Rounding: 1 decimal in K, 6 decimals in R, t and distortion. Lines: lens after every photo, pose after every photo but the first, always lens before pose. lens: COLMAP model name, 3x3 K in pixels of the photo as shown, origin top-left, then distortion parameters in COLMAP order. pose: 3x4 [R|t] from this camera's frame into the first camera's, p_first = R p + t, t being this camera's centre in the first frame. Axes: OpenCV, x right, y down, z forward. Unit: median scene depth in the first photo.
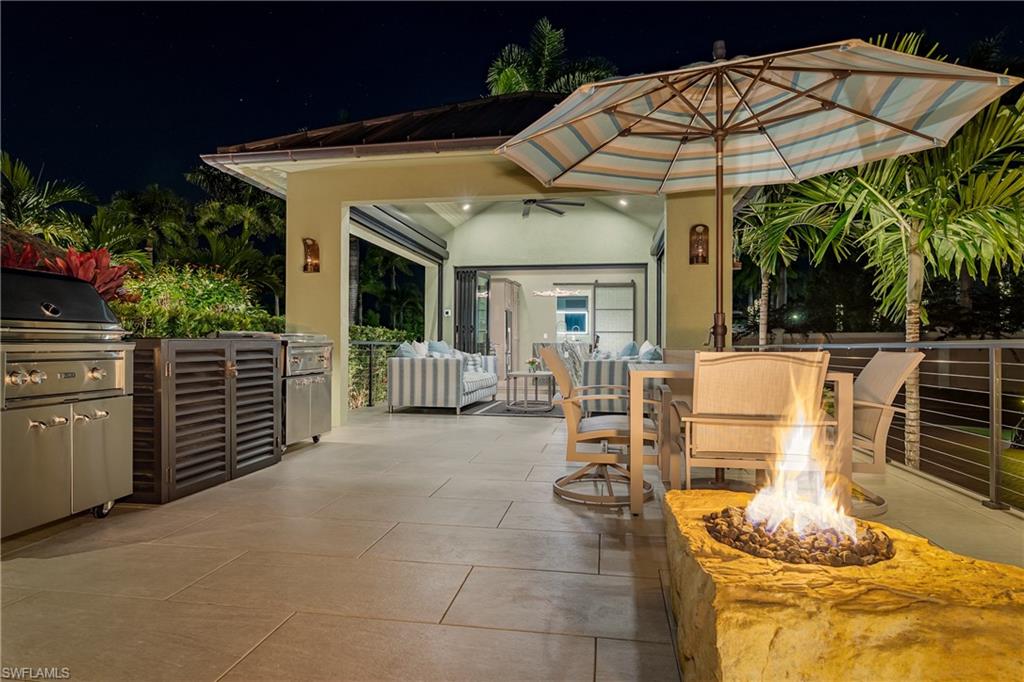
lens RADIAL K [[593.4, 0, 509.0], [0, 593.4, 356.7], [0, 0, 1]] dist [-0.002836, -0.001173]
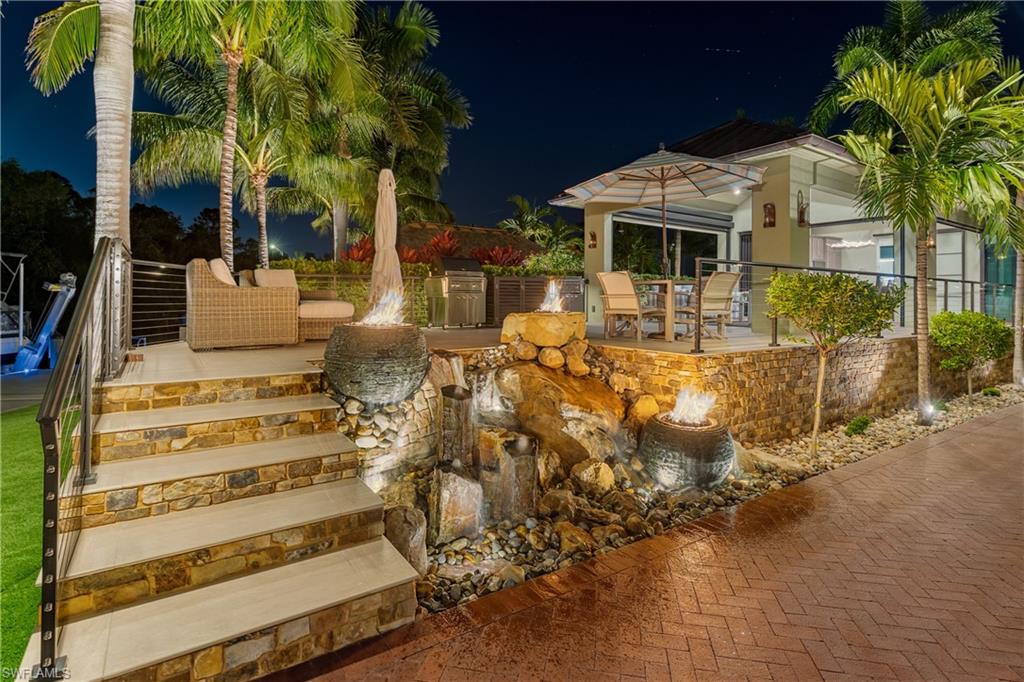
lens RADIAL K [[507.4, 0, 511.3], [0, 507.4, 291.2], [0, 0, 1]] dist [0.000583, -0.000534]
pose [[0.697965, -0.010760, -0.716051, 0.396859], [-0.017085, 0.999352, -0.031671, 0.037482], [0.715928, 0.034339, 0.697329, -0.233026]]
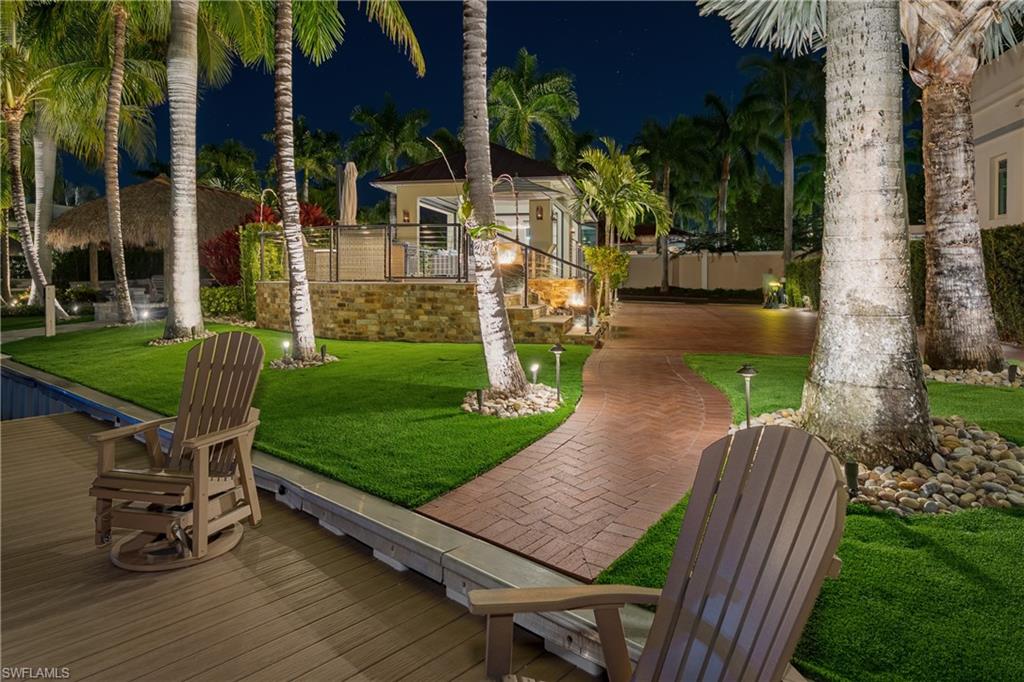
lens RADIAL K [[600.6, 0, 513.7], [0, 600.6, 273.9], [0, 0, 1]] dist [0.001946, -0.000245]
pose [[0.999576, -0.004157, -0.028836, 0.133112], [0.003593, 0.999802, -0.019570, 0.083669], [0.028912, 0.019458, 0.999393, -0.962145]]
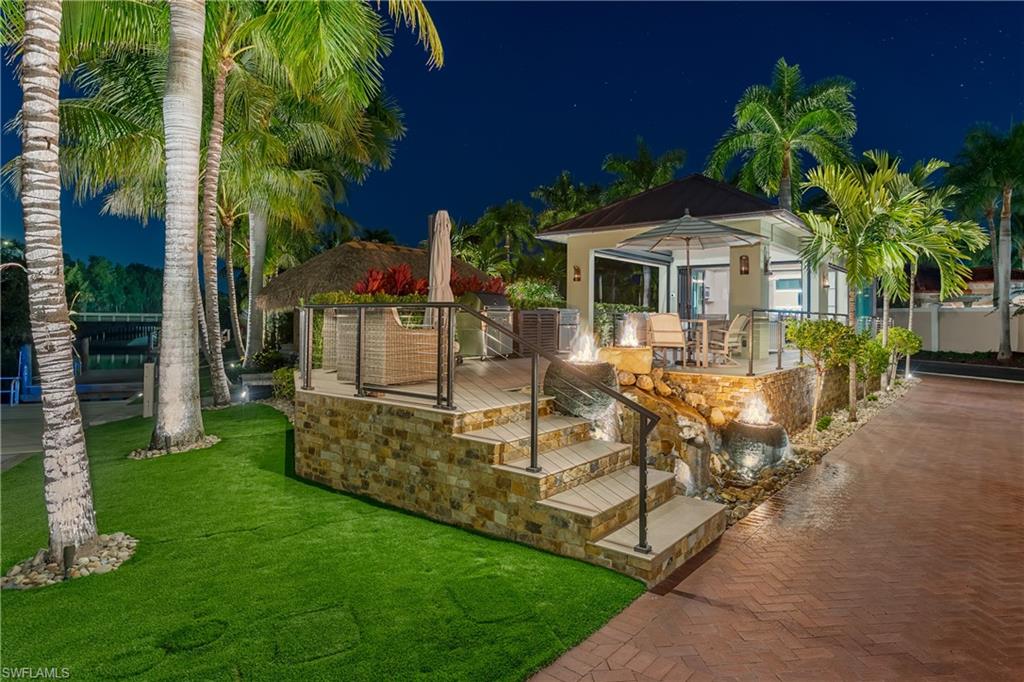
lens RADIAL K [[582.2, 0, 547.7], [0, 582.2, 304.2], [0, 0, 1]] dist [0.003450, 0.001226]
pose [[0.891855, -0.008107, -0.452249, 0.302033], [-0.013100, 0.998957, -0.043742, 0.022323], [0.452132, 0.044936, 0.890818, -0.539726]]
